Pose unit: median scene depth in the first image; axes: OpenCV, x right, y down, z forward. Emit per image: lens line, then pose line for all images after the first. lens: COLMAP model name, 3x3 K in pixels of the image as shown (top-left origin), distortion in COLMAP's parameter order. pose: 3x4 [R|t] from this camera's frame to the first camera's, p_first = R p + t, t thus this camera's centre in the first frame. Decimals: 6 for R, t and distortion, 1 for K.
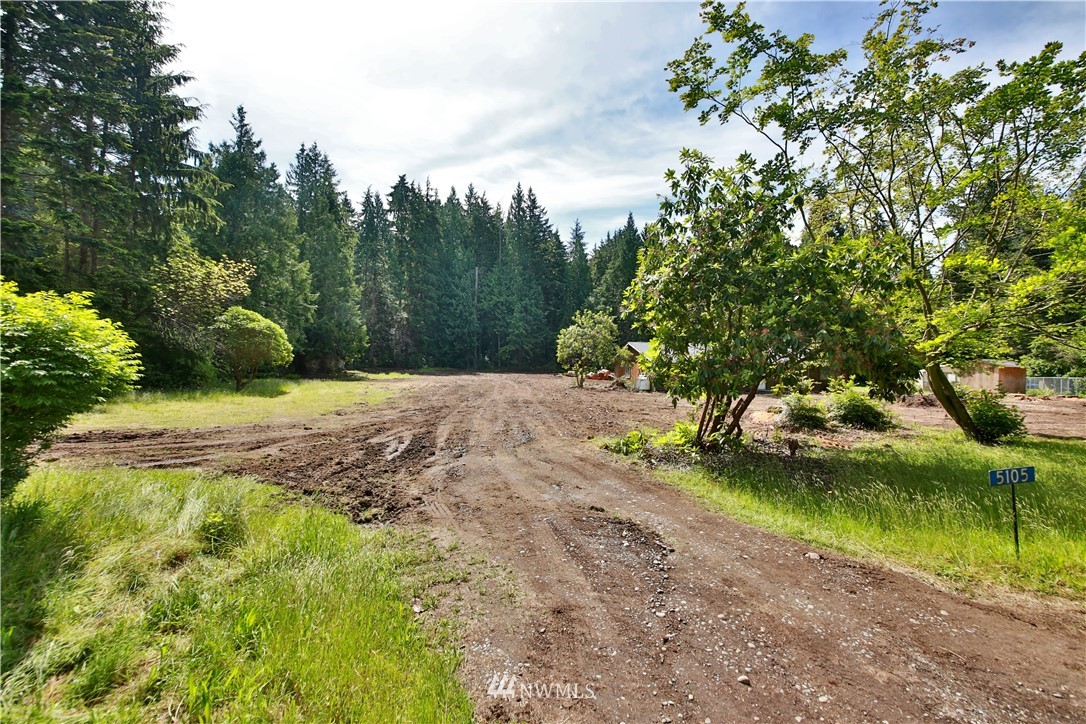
lens RADIAL K [[440.3, 0, 548.9], [0, 440.3, 368.2], [0, 0, 1]] dist [-0.000756, -0.016691]
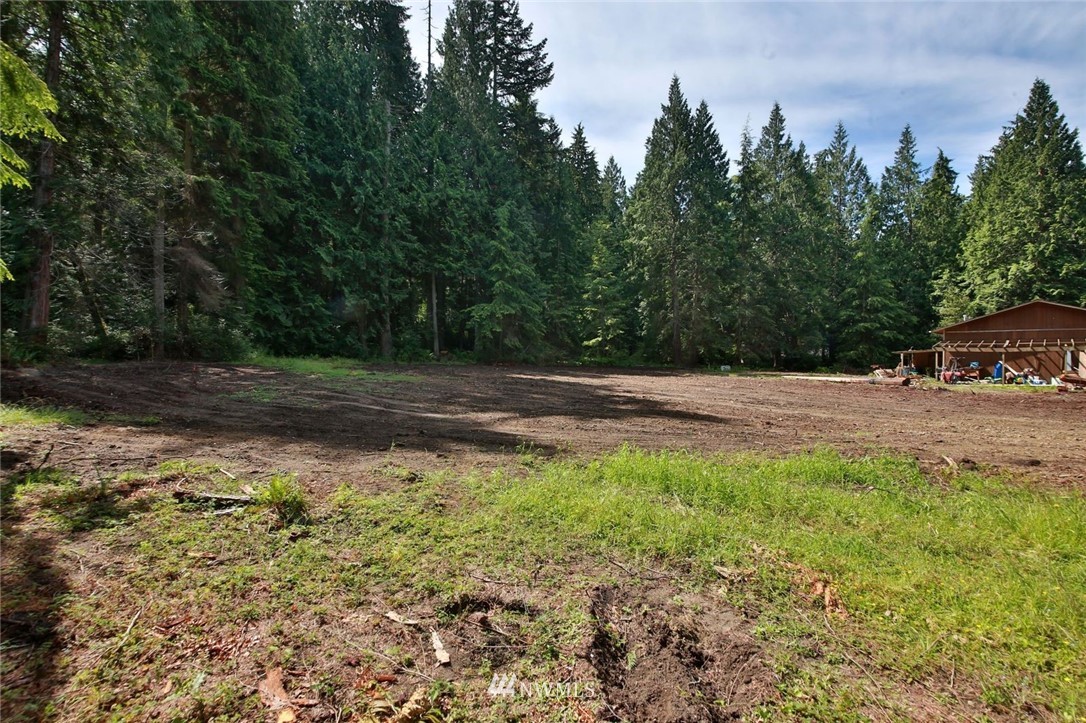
lens RADIAL K [[456.3, 0, 542.1], [0, 456.3, 363.1], [0, 0, 1]] dist [0.016703, -0.027735]
pose [[0.851763, -0.016279, 0.523675, -0.795088], [0.007669, 0.999797, 0.018607, -0.006280], [-0.523871, -0.011833, 0.851715, 1.741027]]
